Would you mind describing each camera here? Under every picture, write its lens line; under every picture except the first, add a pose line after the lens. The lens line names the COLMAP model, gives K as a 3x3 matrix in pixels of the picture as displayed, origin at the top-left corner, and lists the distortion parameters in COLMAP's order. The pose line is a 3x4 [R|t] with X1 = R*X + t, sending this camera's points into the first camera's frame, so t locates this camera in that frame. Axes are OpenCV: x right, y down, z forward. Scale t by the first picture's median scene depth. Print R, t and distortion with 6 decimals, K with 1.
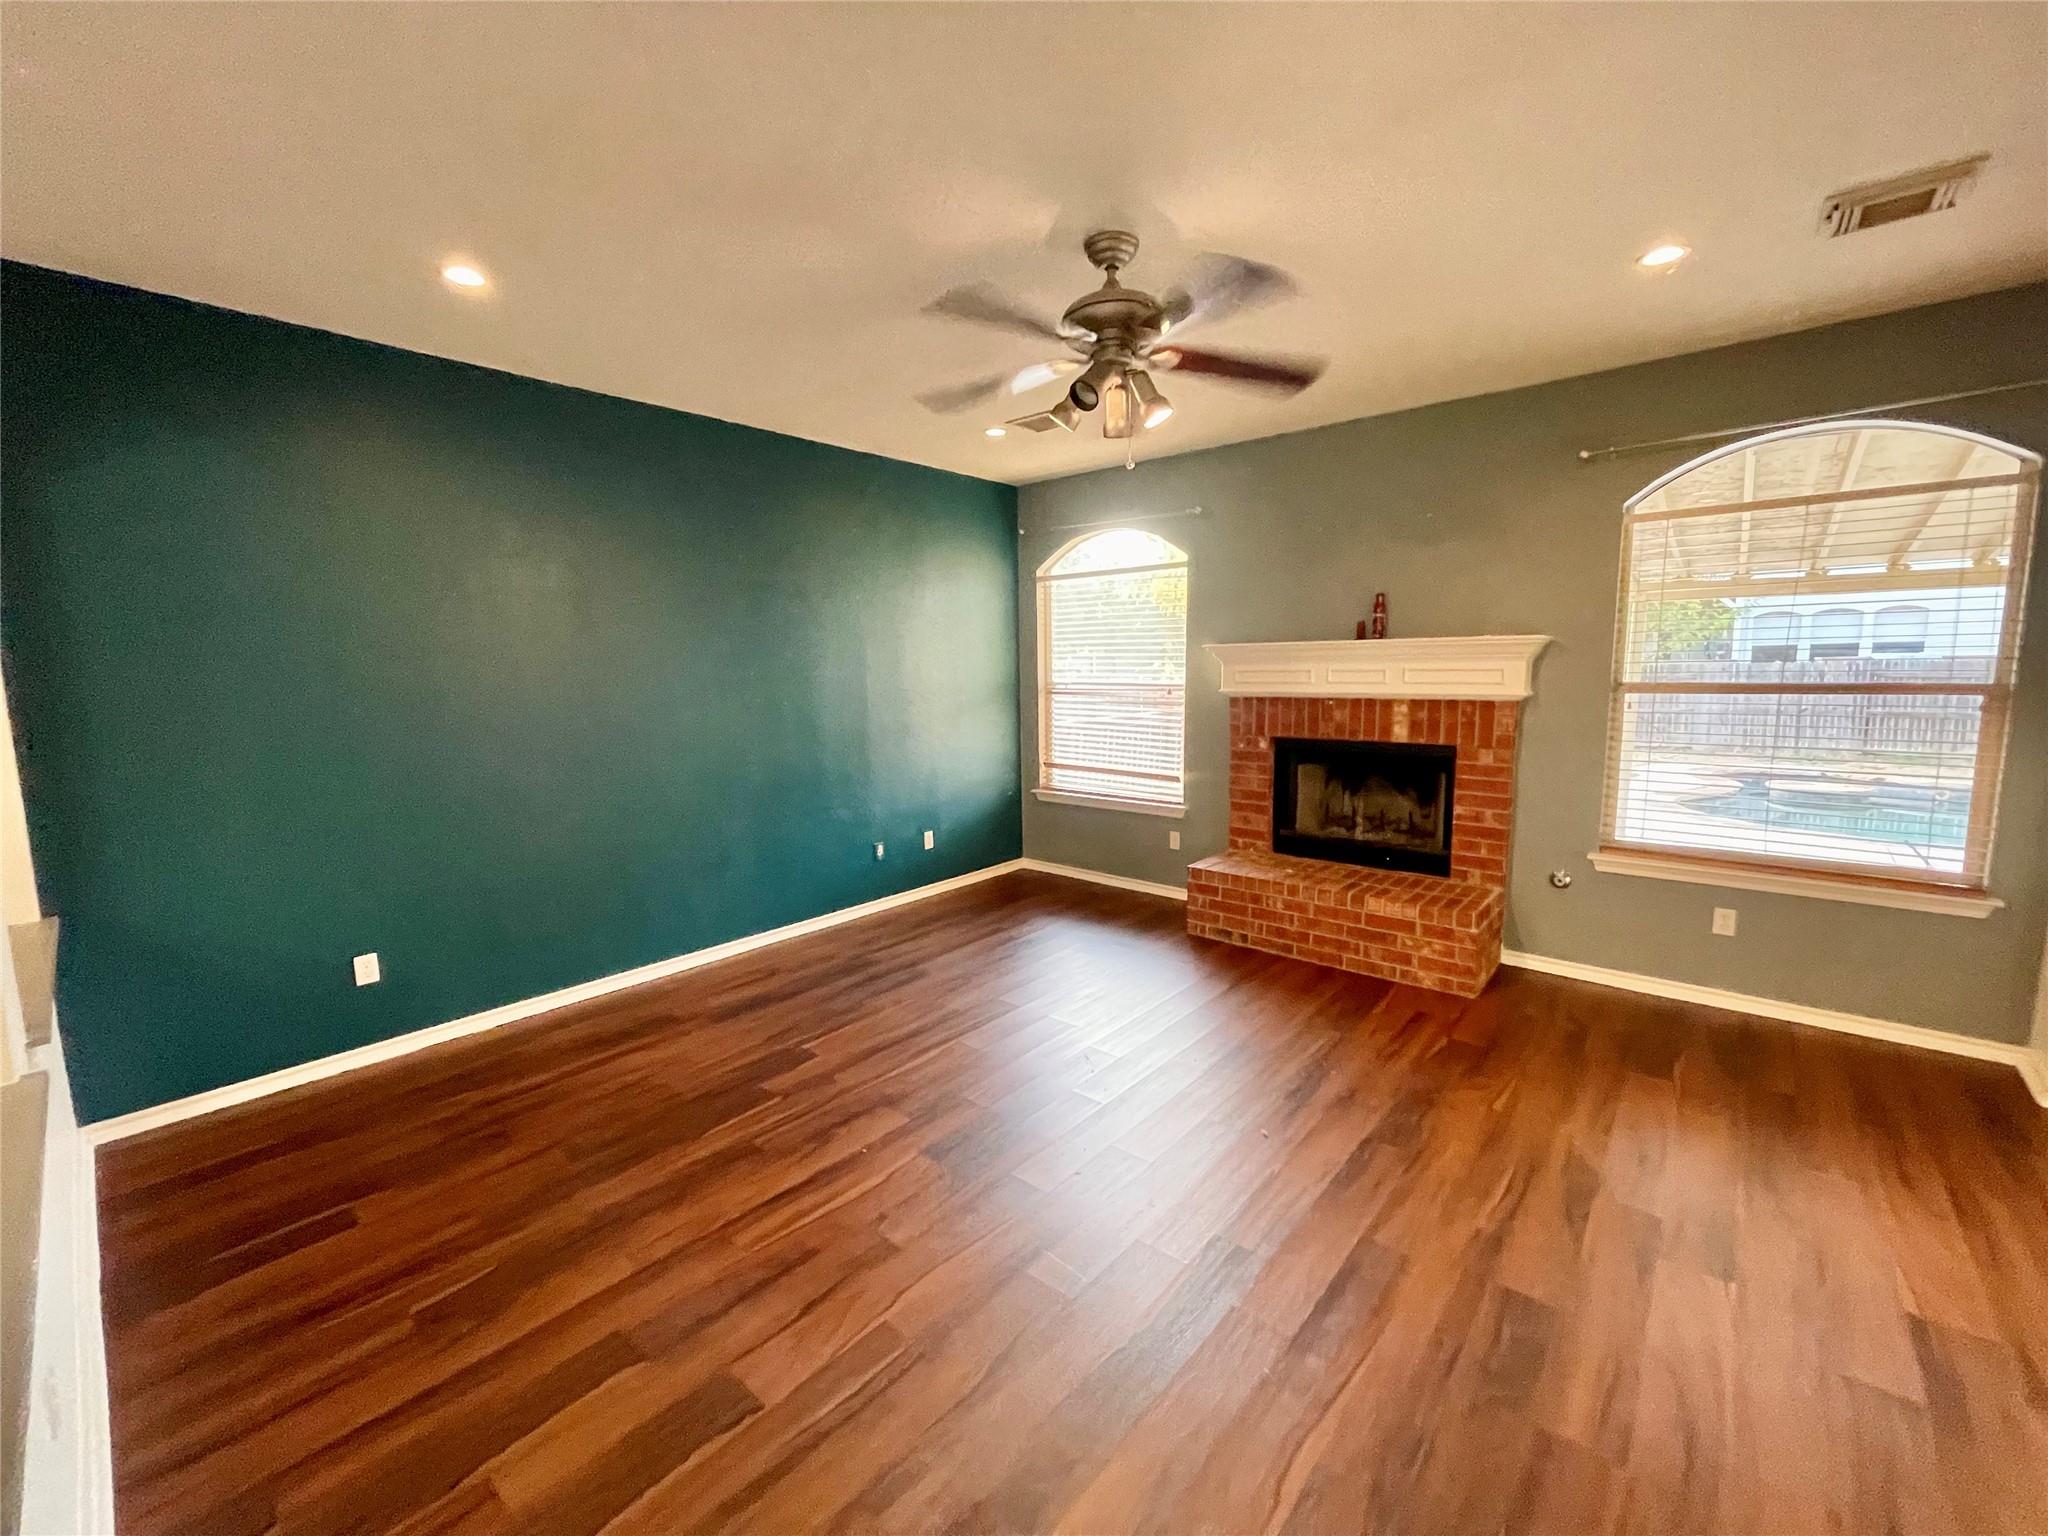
lens RADIAL K [[825.7, 0, 1018.4], [0, 825.7, 759.5], [0, 0, 1]] dist [-0.005771, 0.001362]
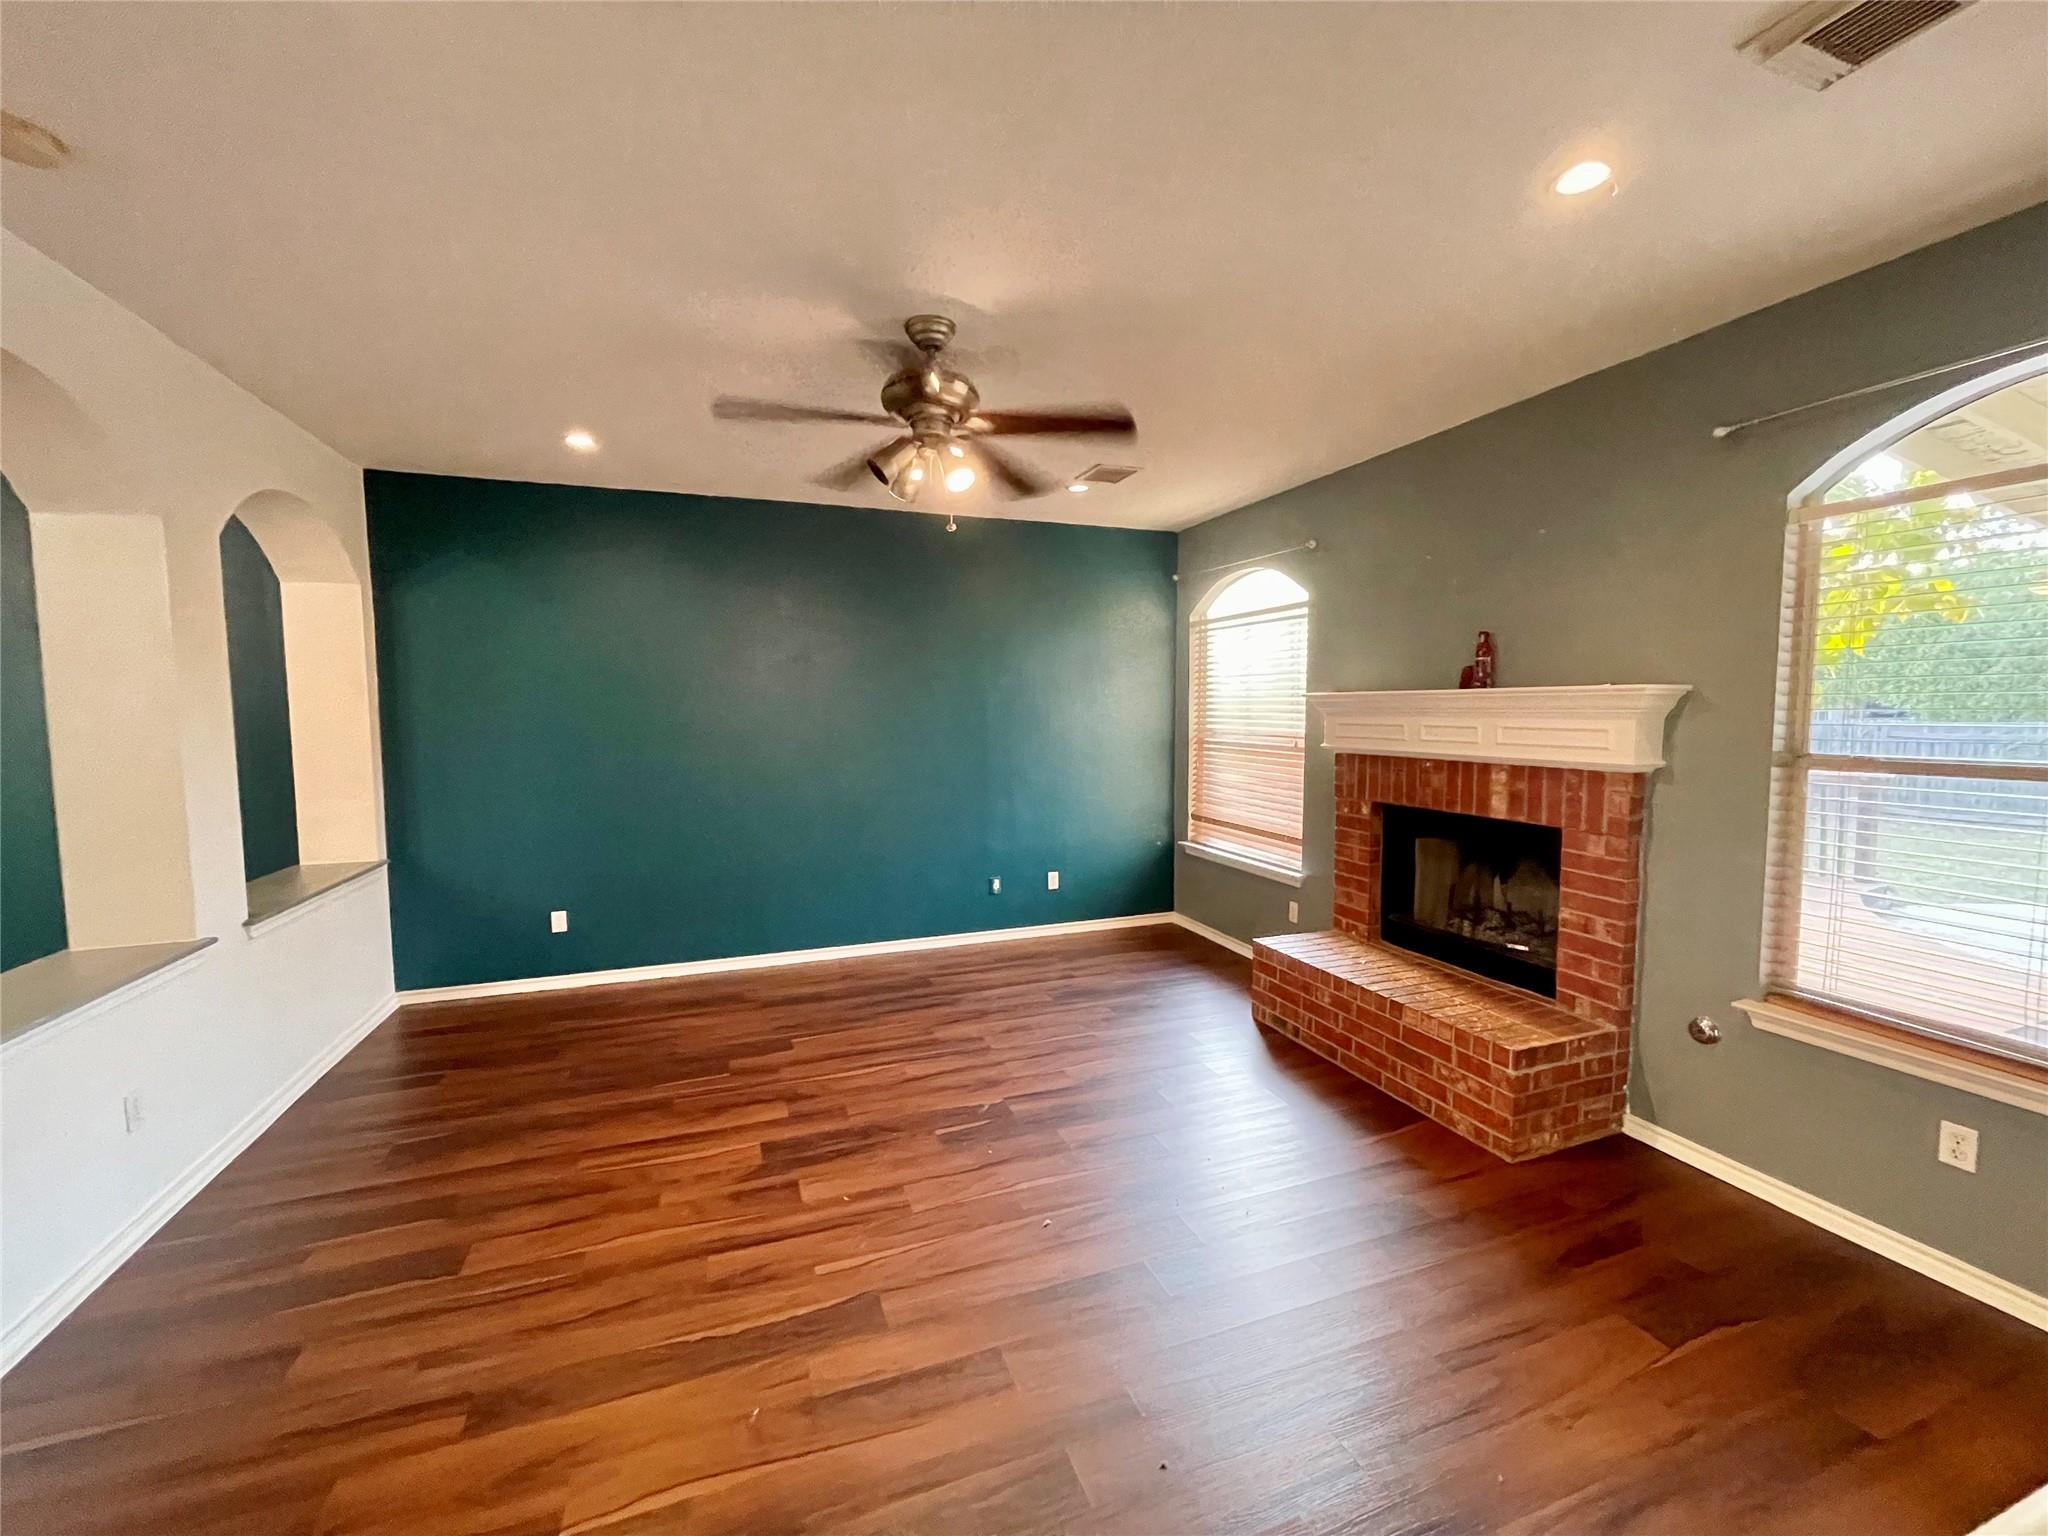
lens RADIAL K [[825.7, 0, 1027.3], [0, 825.7, 762.0], [0, 0, 1]] dist [-0.005771, 0.001362]
pose [[0.875649, 0.041808, -0.481136, 0.458580], [-0.063713, 0.997539, -0.029273, -0.023688], [0.478728, 0.056288, 0.876157, 0.094949]]
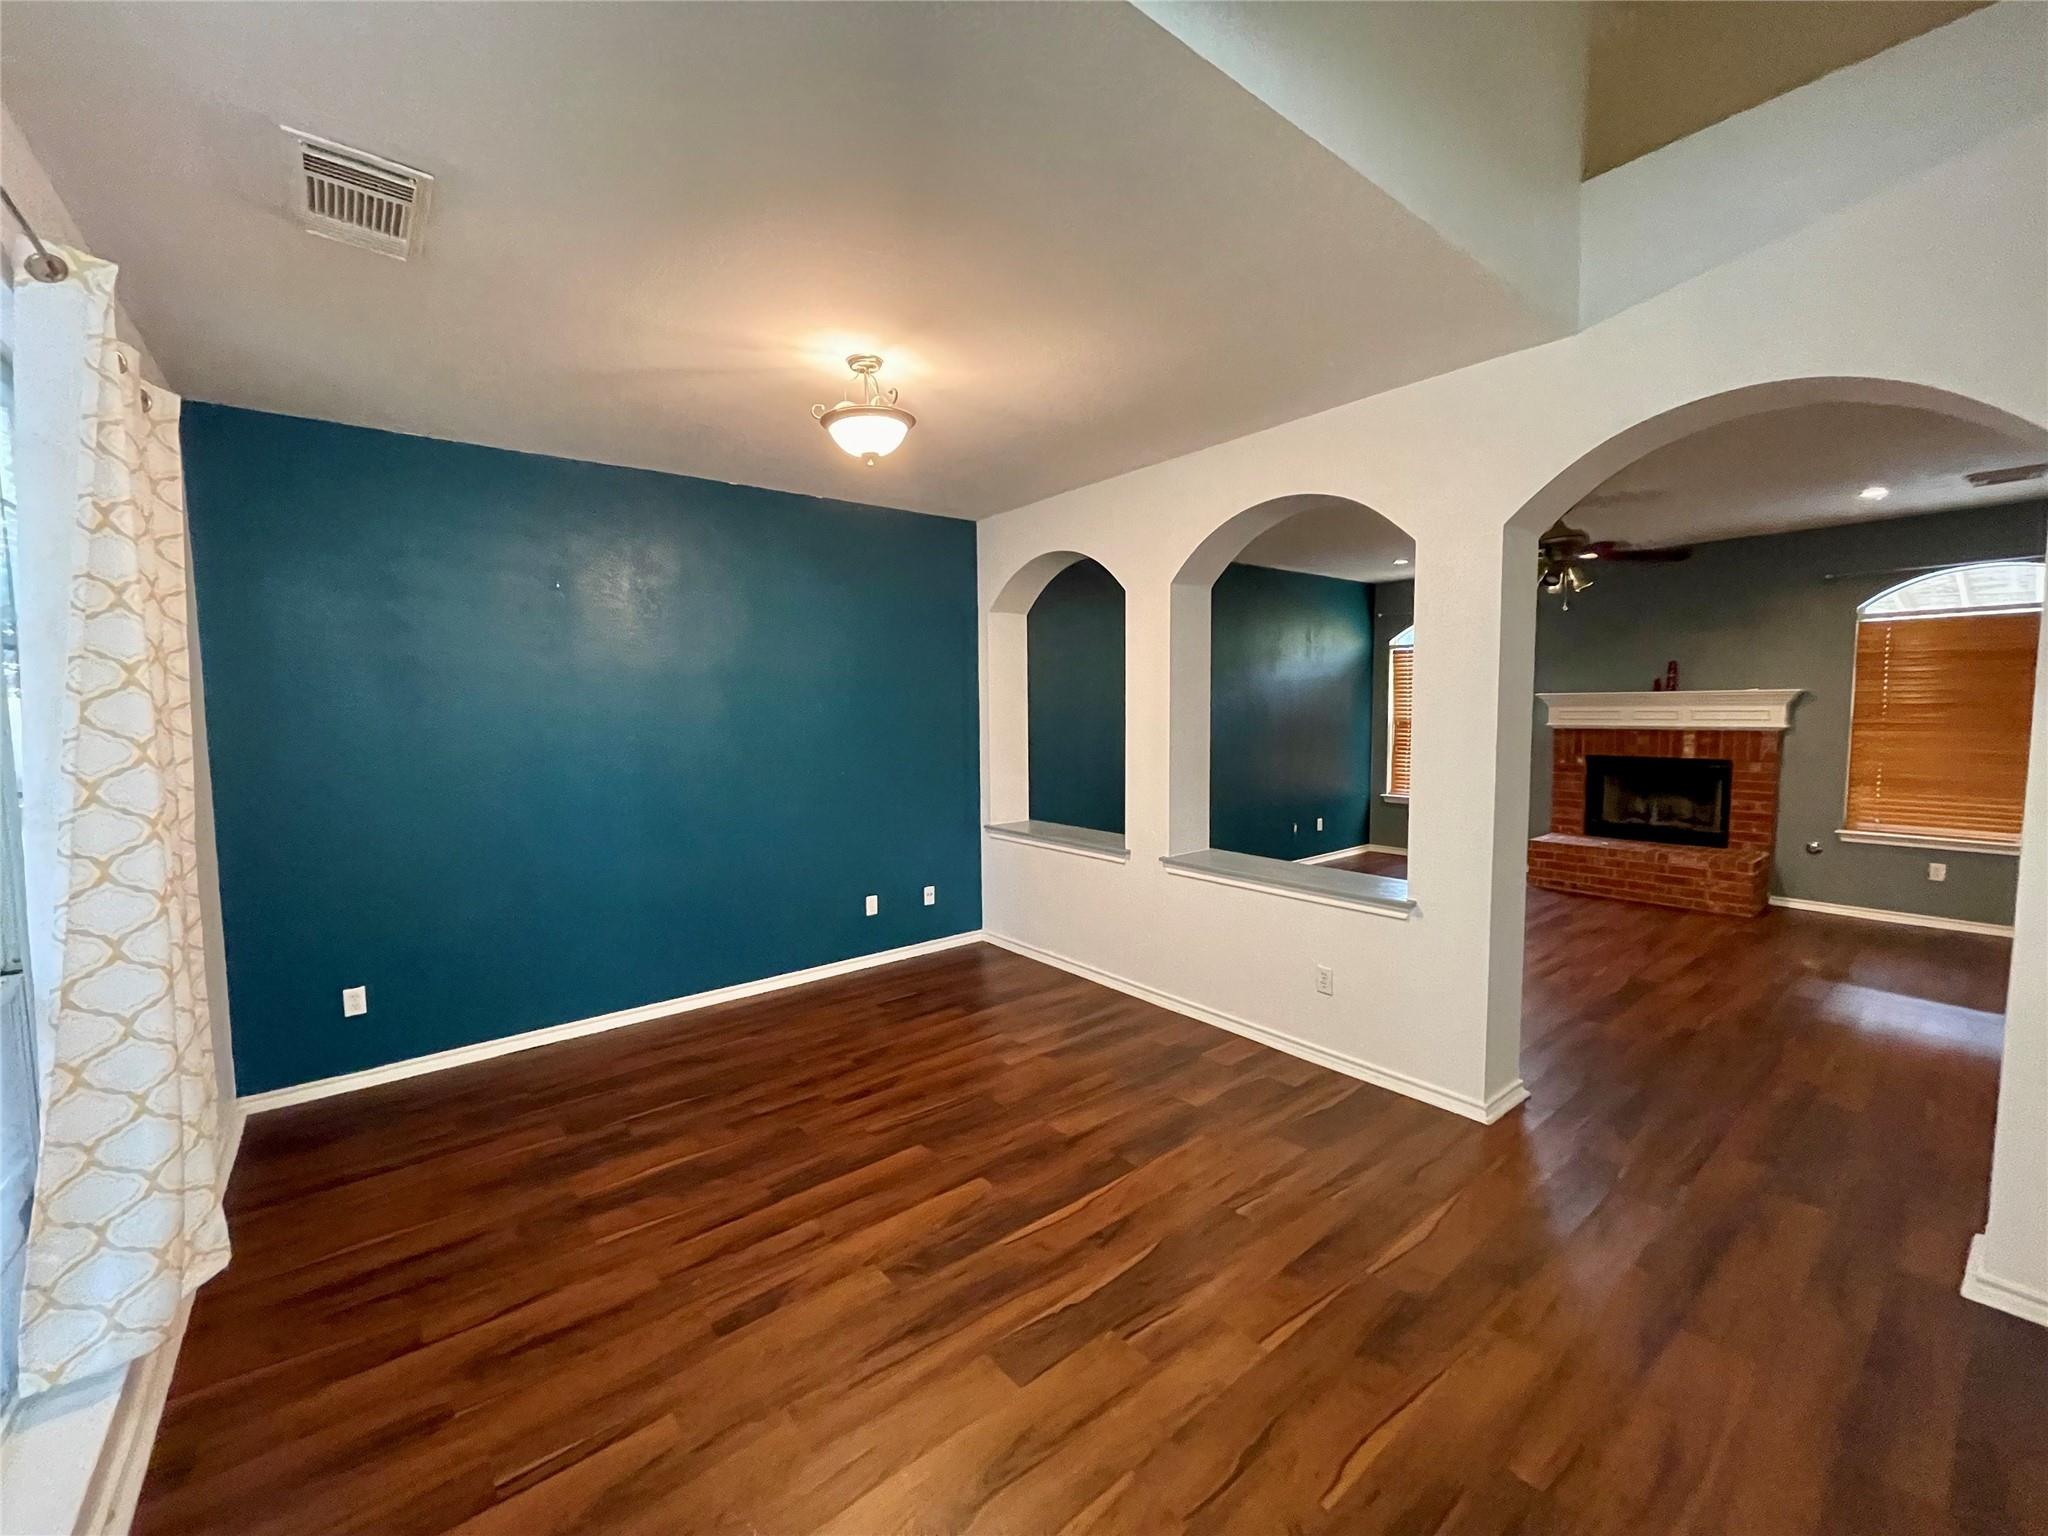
lens RADIAL K [[825.7, 0, 1022.4], [0, 825.7, 762.9], [0, 0, 1]] dist [-0.005771, 0.001362]
pose [[0.983852, 0.016850, -0.178187, -0.488942], [-0.025327, 0.998647, -0.045407, 0.090195], [0.177181, 0.049186, 0.982948, -0.728167]]
